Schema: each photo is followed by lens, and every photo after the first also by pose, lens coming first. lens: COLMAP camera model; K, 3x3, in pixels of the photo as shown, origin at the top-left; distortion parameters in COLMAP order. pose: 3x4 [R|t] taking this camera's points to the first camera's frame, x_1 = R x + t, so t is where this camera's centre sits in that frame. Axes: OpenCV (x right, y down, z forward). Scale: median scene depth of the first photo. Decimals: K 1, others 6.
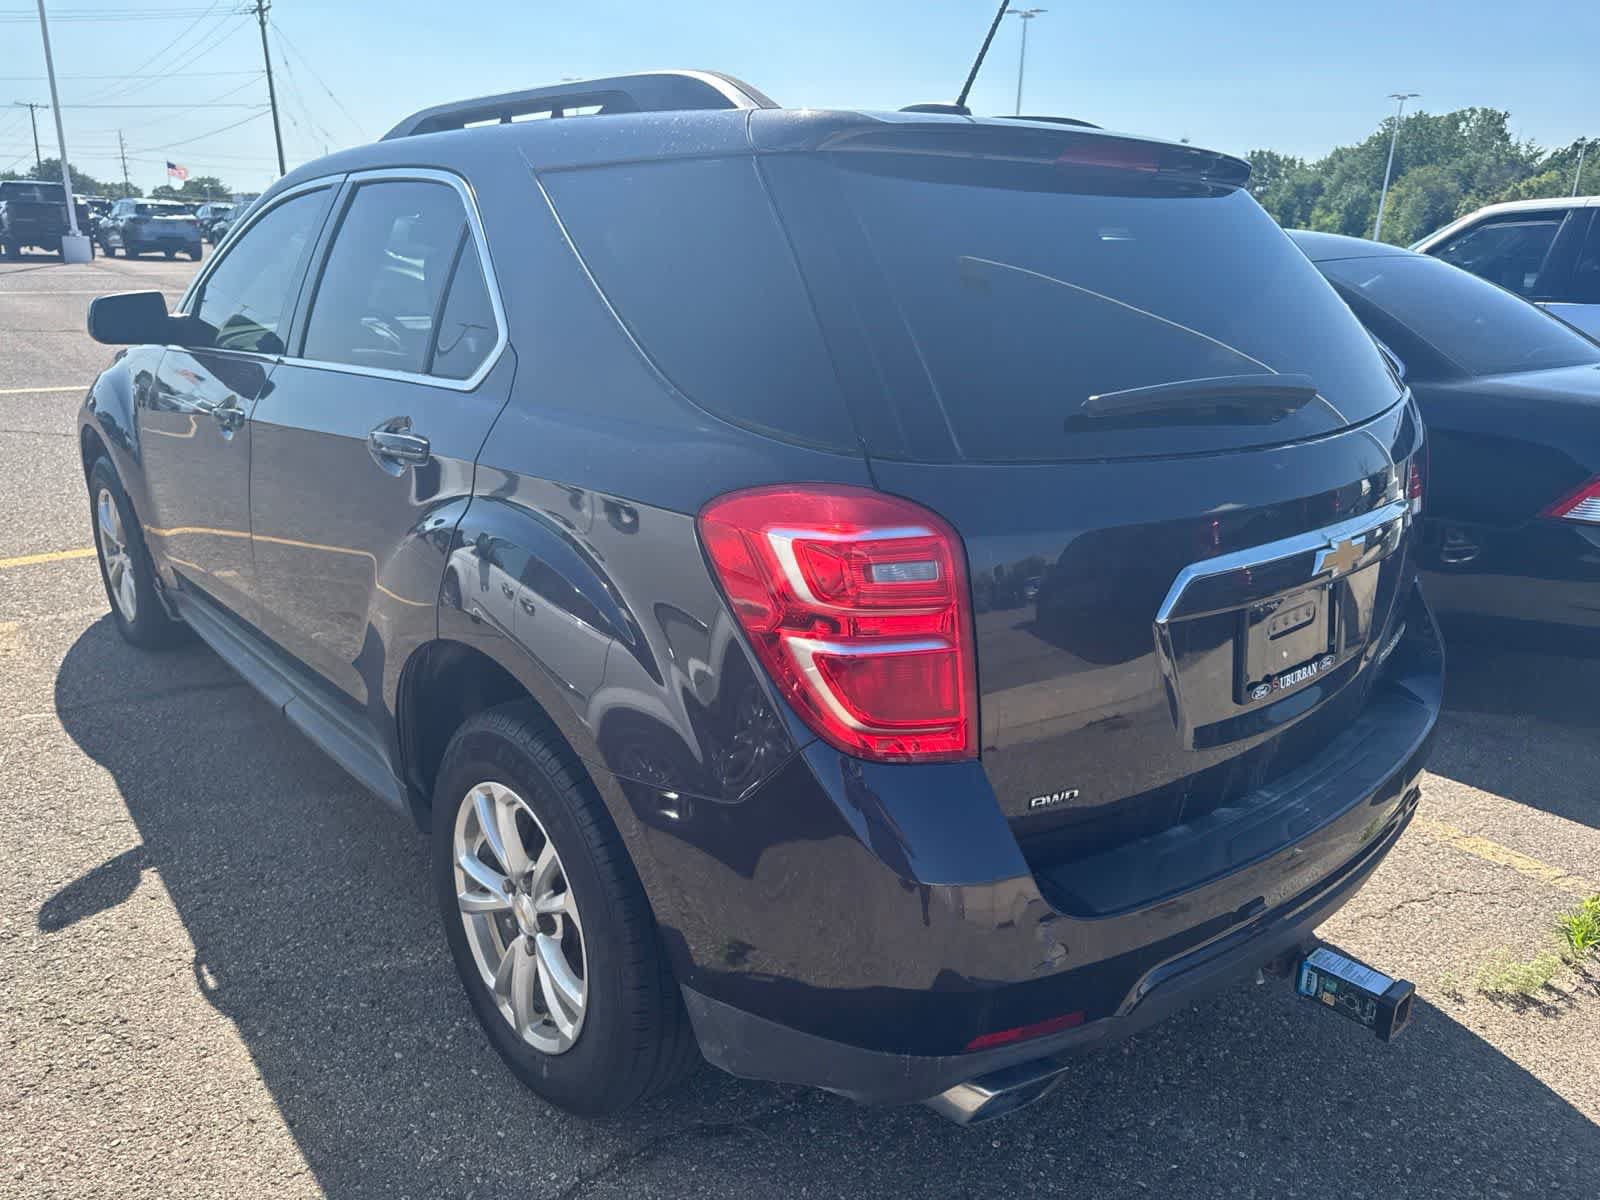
lens RADIAL K [[1142.5, 0, 791.6], [0, 1142.5, 606.2], [0, 0, 1]] dist [0.016995, -0.020206]
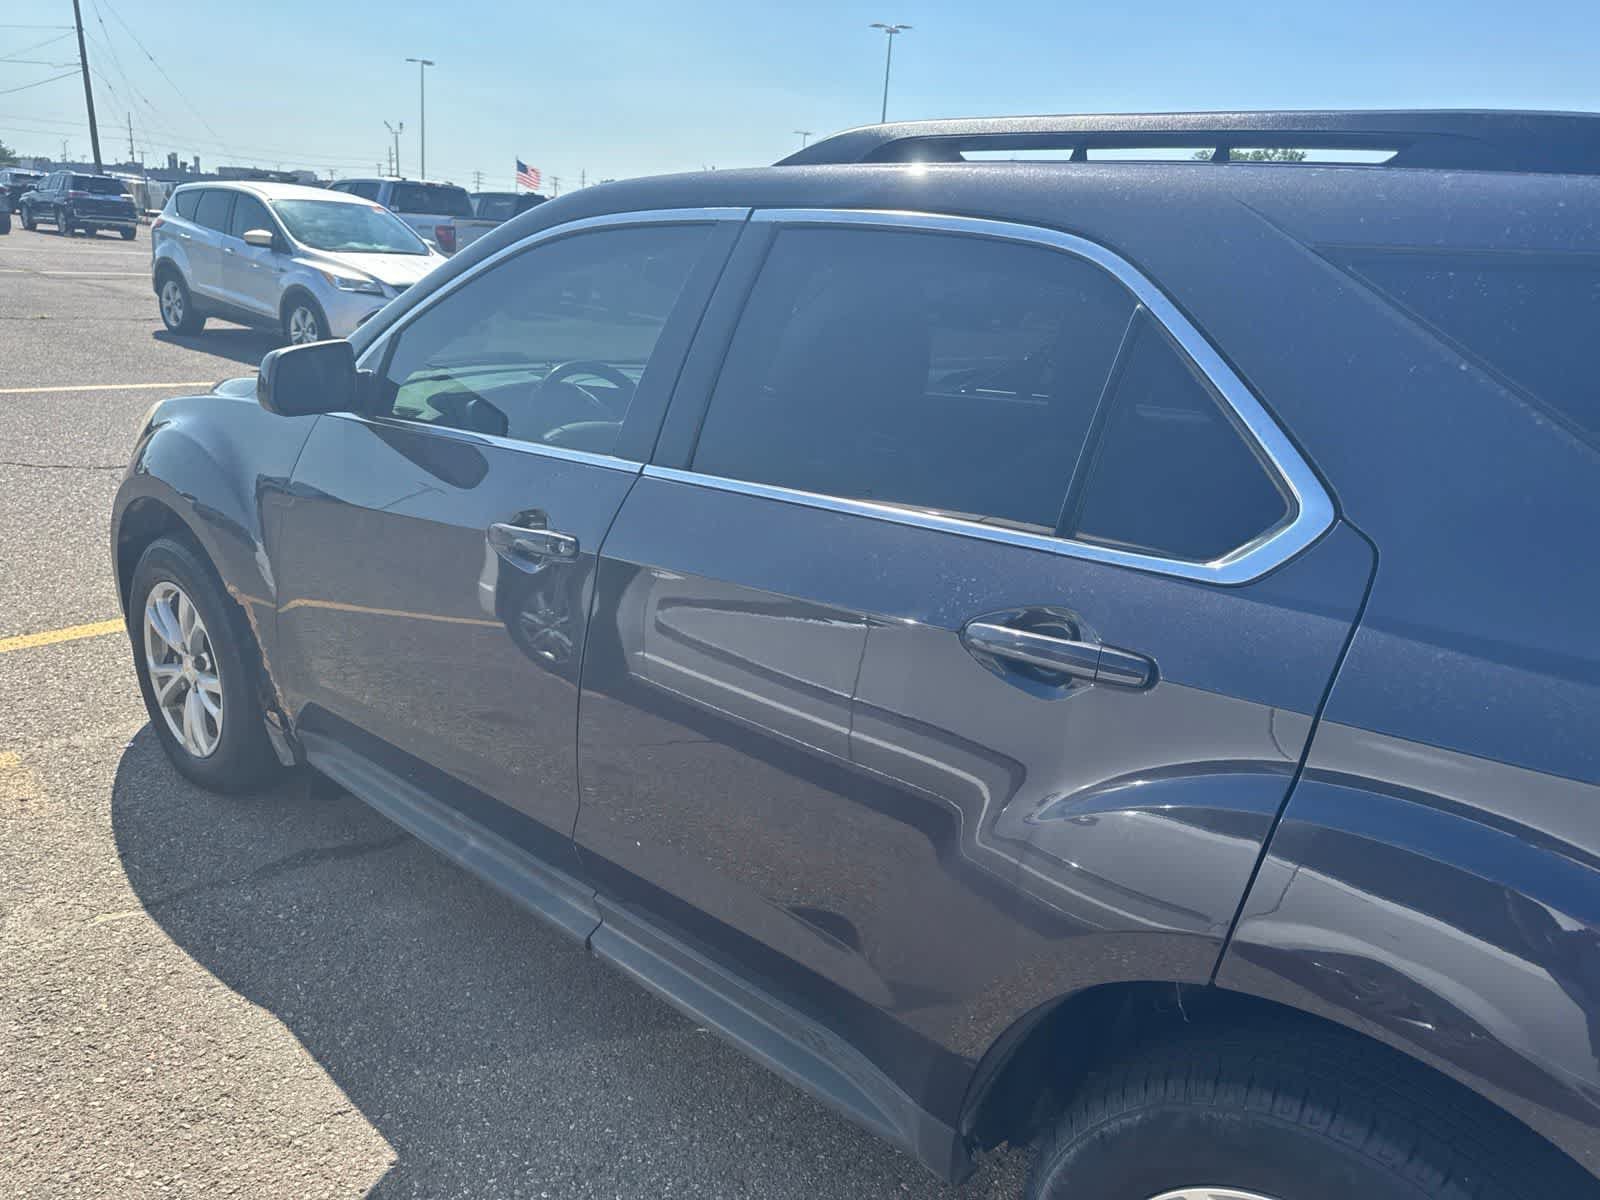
lens RADIAL K [[1128.9, 0, 791.9], [0, 1128.9, 597.4], [0, 0, 1]] dist [0.030415, -0.034407]
pose [[0.988017, 0.001182, 0.154338, -0.556402], [-0.000488, 0.999990, -0.004533, -0.159589], [-0.154342, 0.004403, 0.988008, 0.366855]]
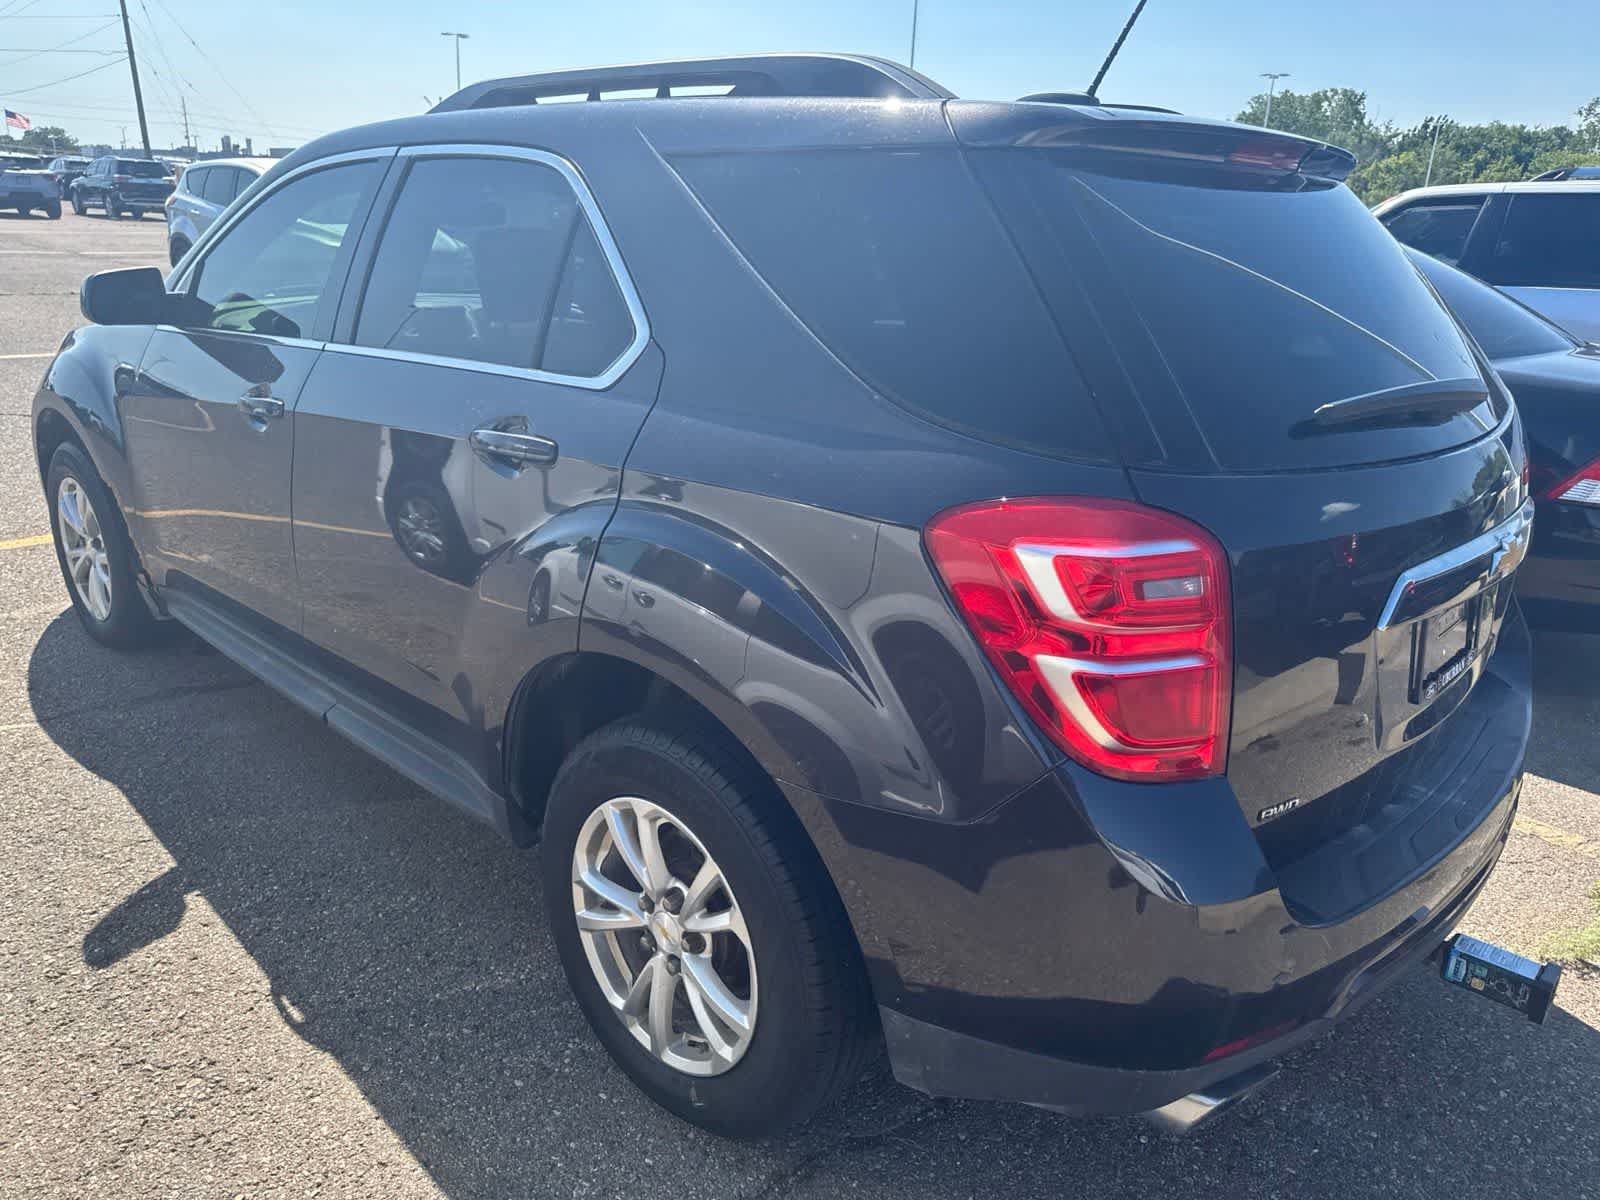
lens RADIAL K [[1142.5, 0, 791.6], [0, 1142.5, 606.2], [0, 0, 1]] dist [0.016995, -0.020206]
pose [[0.995166, -0.016891, 0.096740, -0.196525], [0.014291, 0.999519, 0.027507, -0.028243], [-0.097158, -0.025992, 0.994929, 0.035655]]
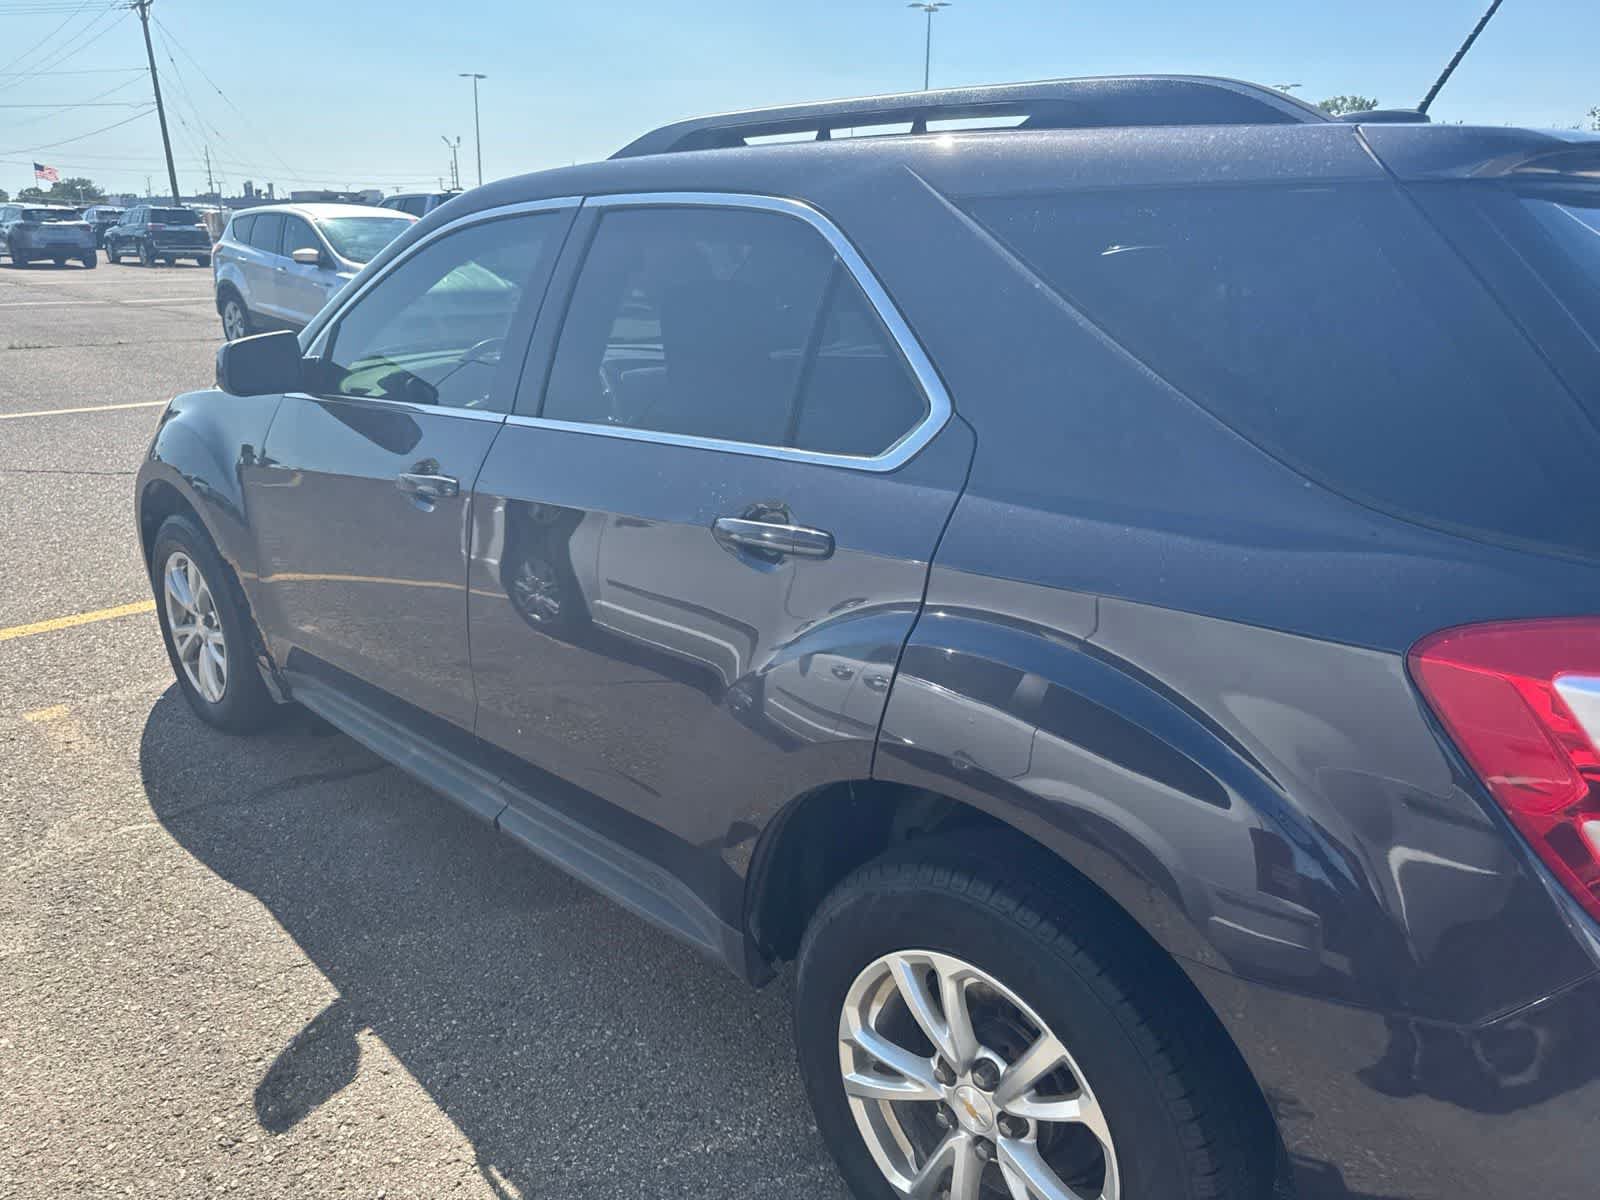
lens RADIAL K [[1132.9, 0, 779.5], [0, 1132.9, 593.6], [0, 0, 1]] dist [0.041271, -0.051507]
pose [[0.996384, -0.039781, 0.075080, -0.377482], [0.039990, 0.999199, -0.001282, -0.092313], [-0.074969, 0.004280, 0.997177, 0.181979]]
